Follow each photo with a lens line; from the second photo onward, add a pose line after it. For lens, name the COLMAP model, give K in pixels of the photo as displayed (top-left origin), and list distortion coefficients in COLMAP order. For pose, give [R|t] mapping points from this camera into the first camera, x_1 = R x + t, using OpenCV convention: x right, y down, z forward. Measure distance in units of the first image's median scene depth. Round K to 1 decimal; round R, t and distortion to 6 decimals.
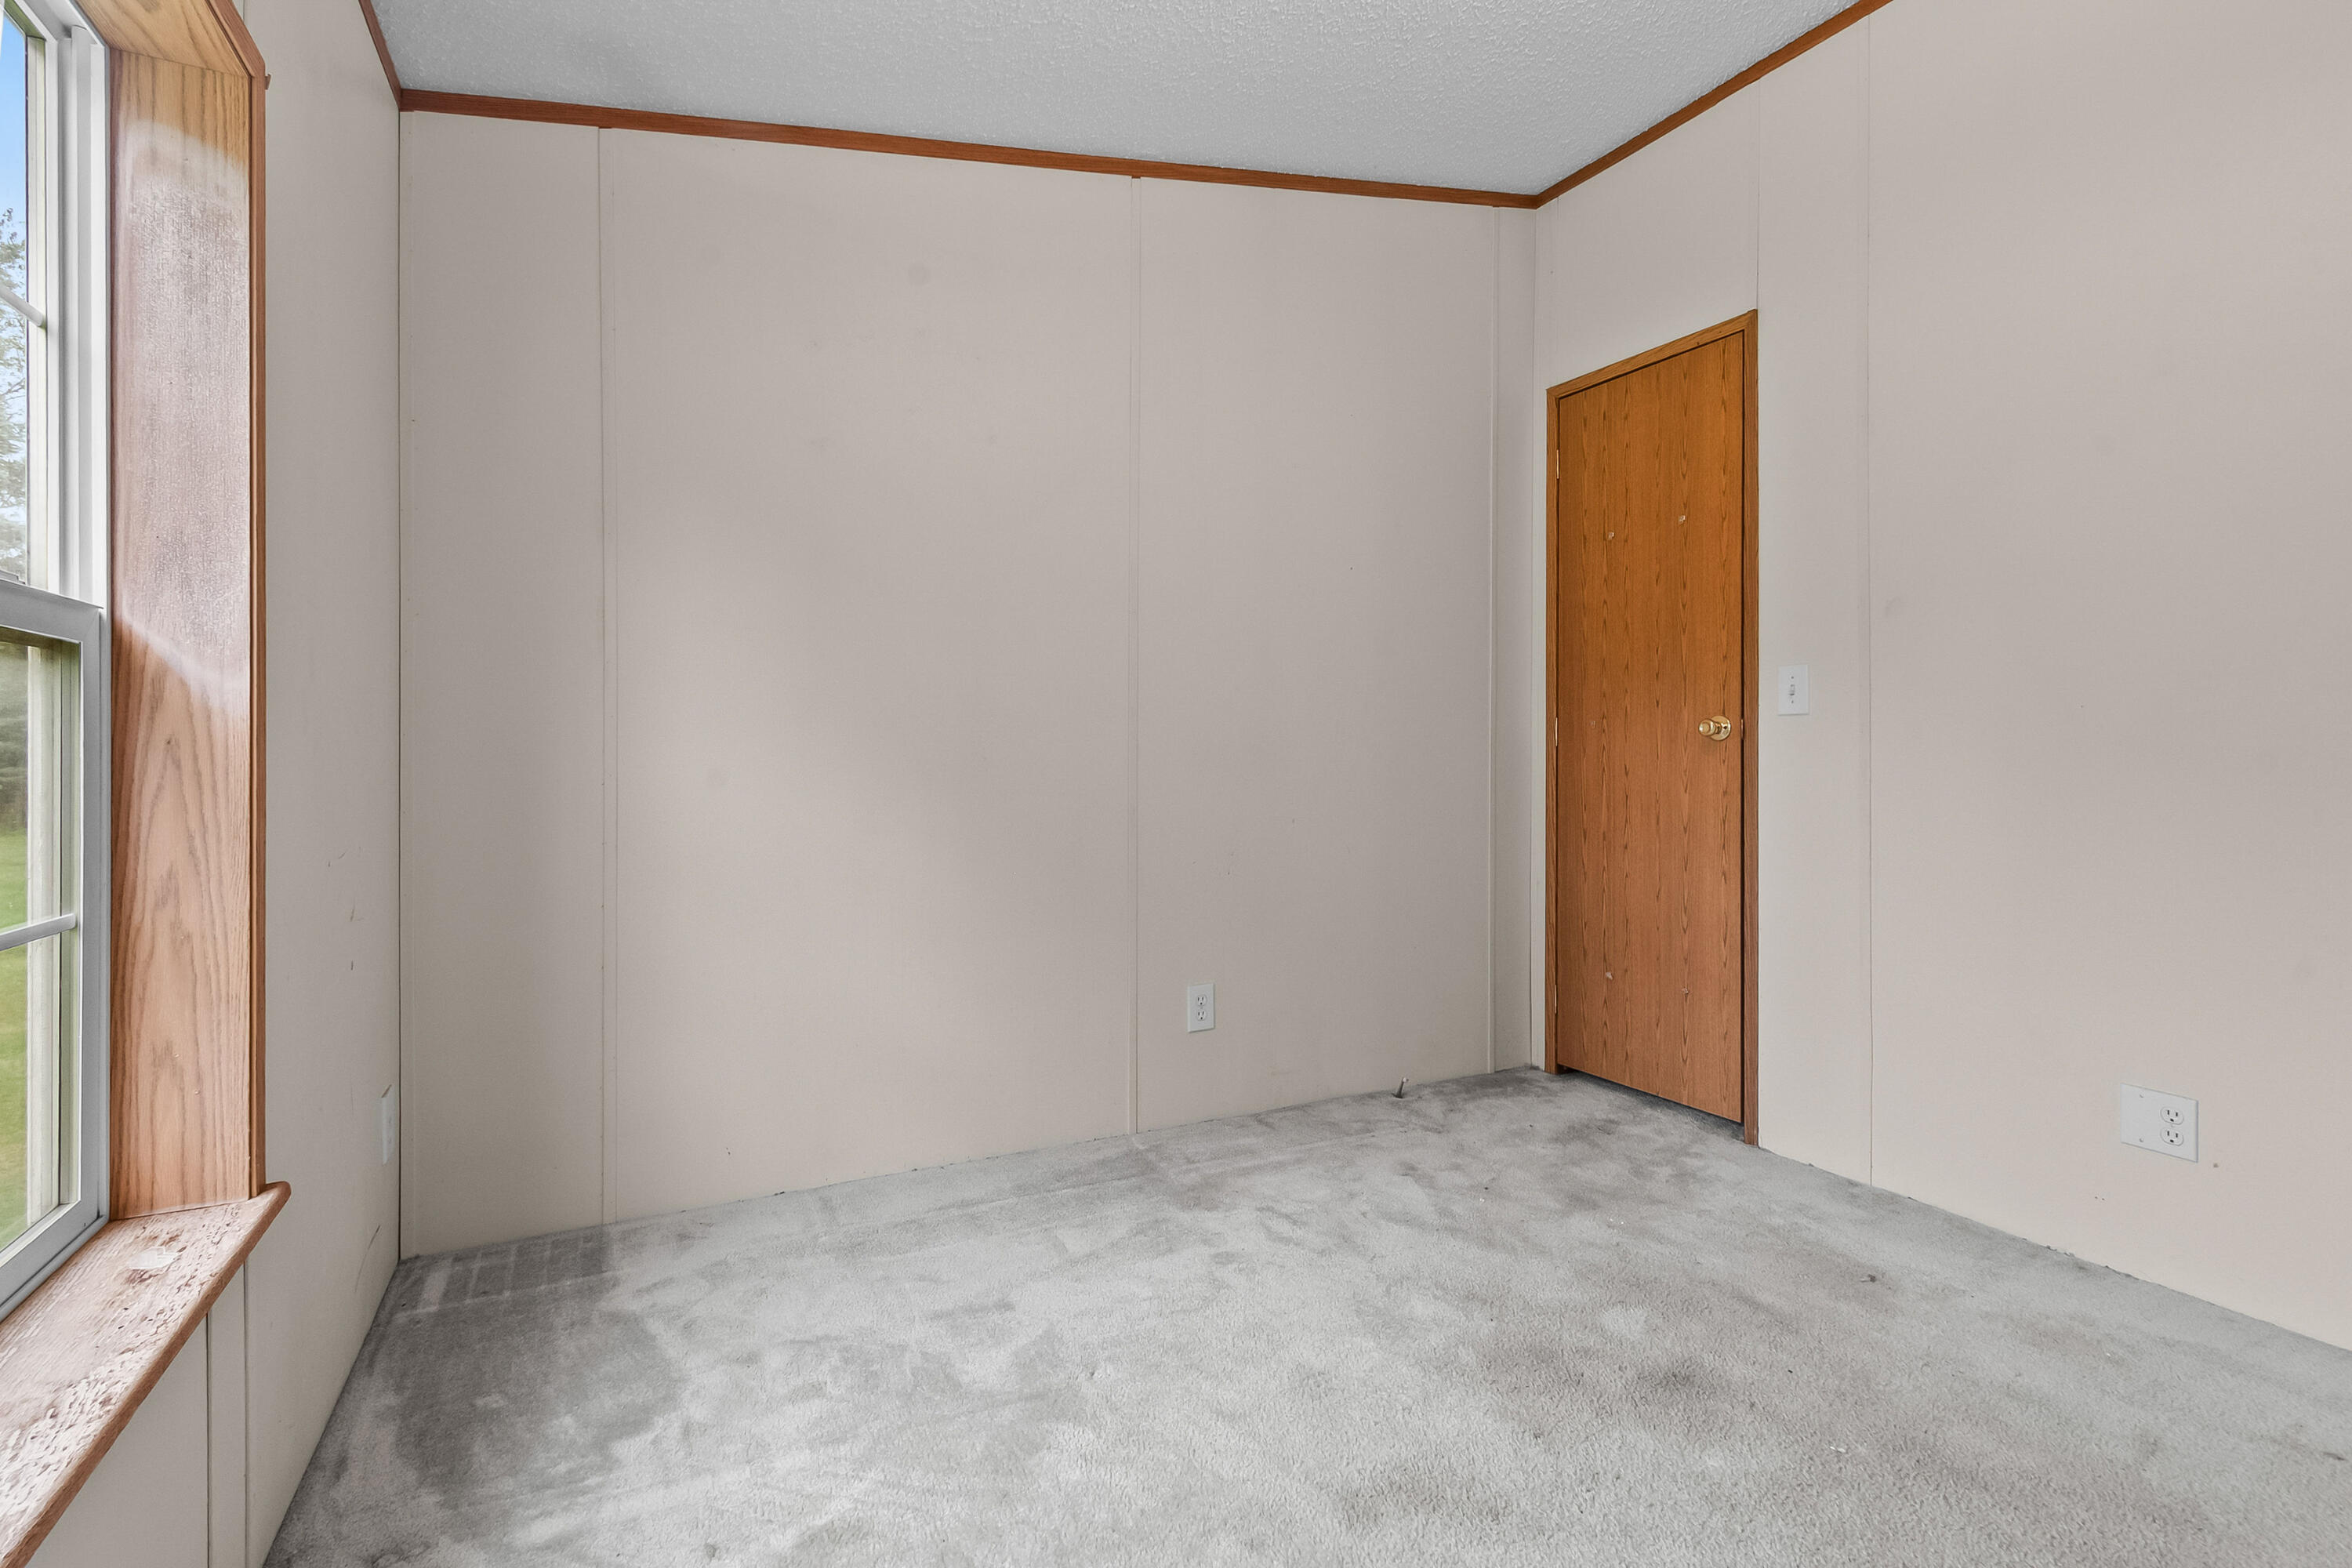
lens RADIAL K [[1064.2, 0, 1151.3], [0, 1064.2, 756.9], [0, 0, 1]] dist [-0.003367, -0.000212]
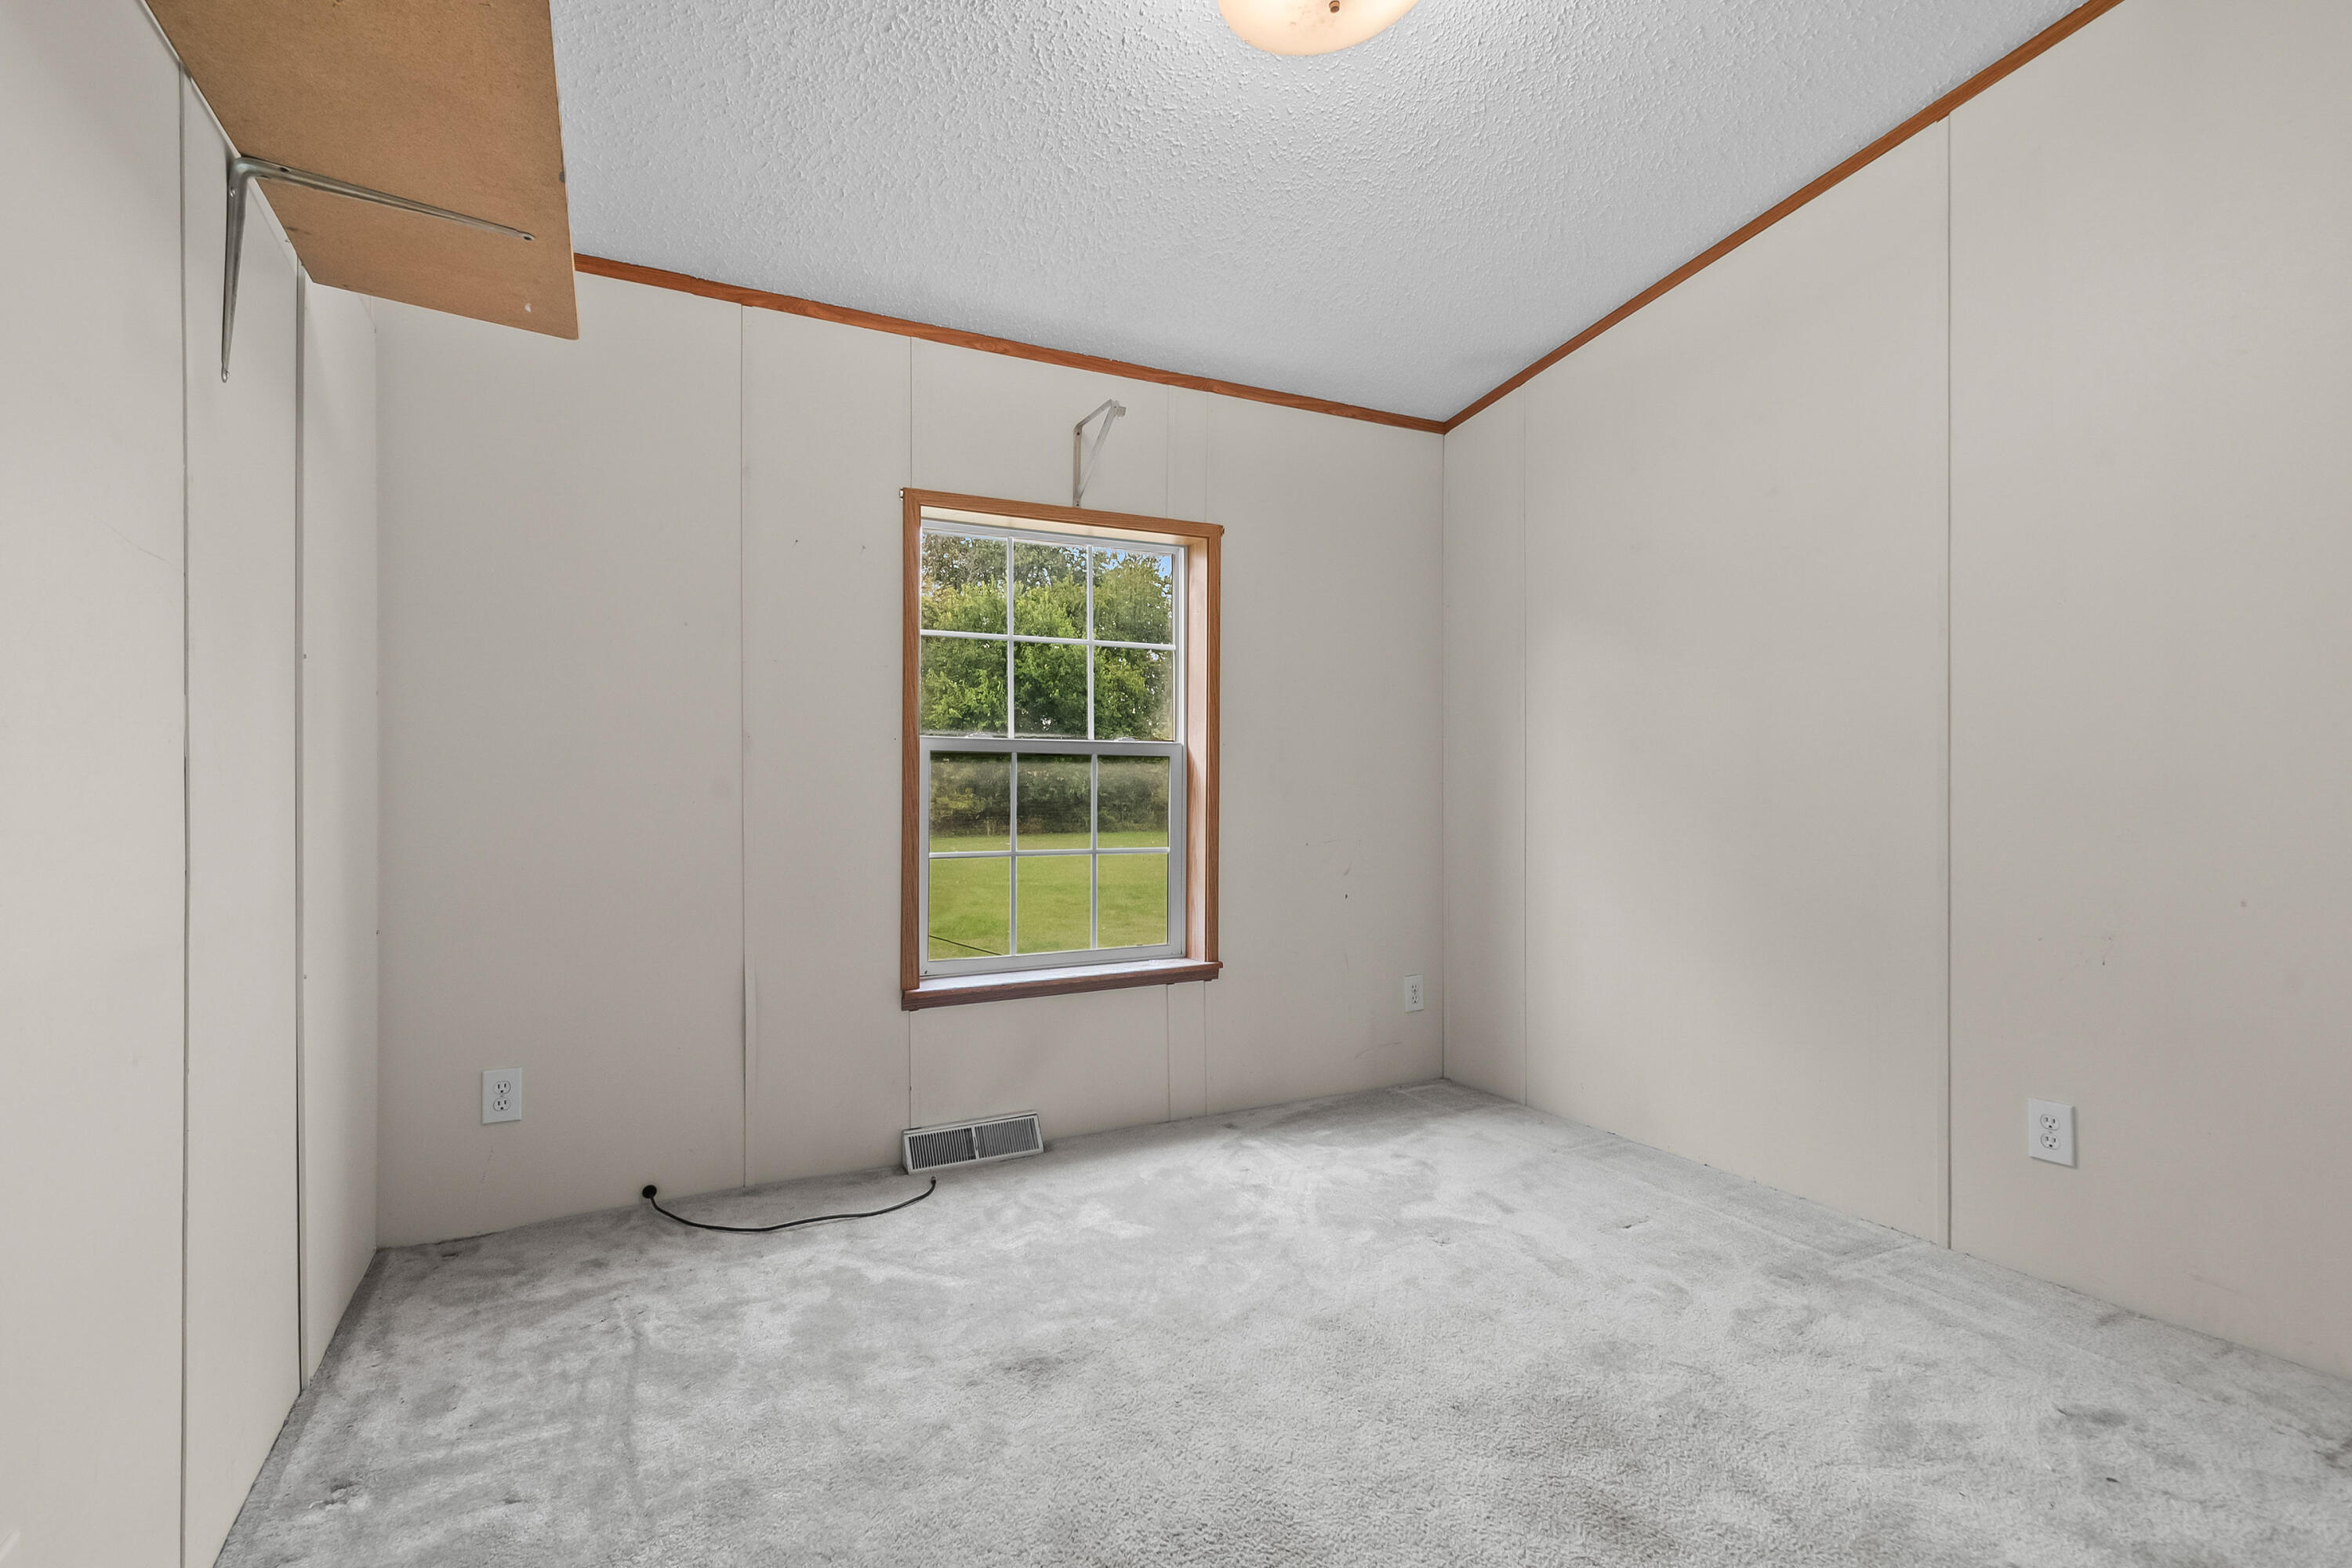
lens RADIAL K [[1064.2, 0, 1151.3], [0, 1064.2, 756.9], [0, 0, 1]] dist [-0.003367, -0.000212]
pose [[0.040485, -0.021389, -0.998951, 1.239189], [0.001772, 0.999771, -0.021335, -0.026803], [0.999179, -0.000906, 0.040514, 0.517903]]
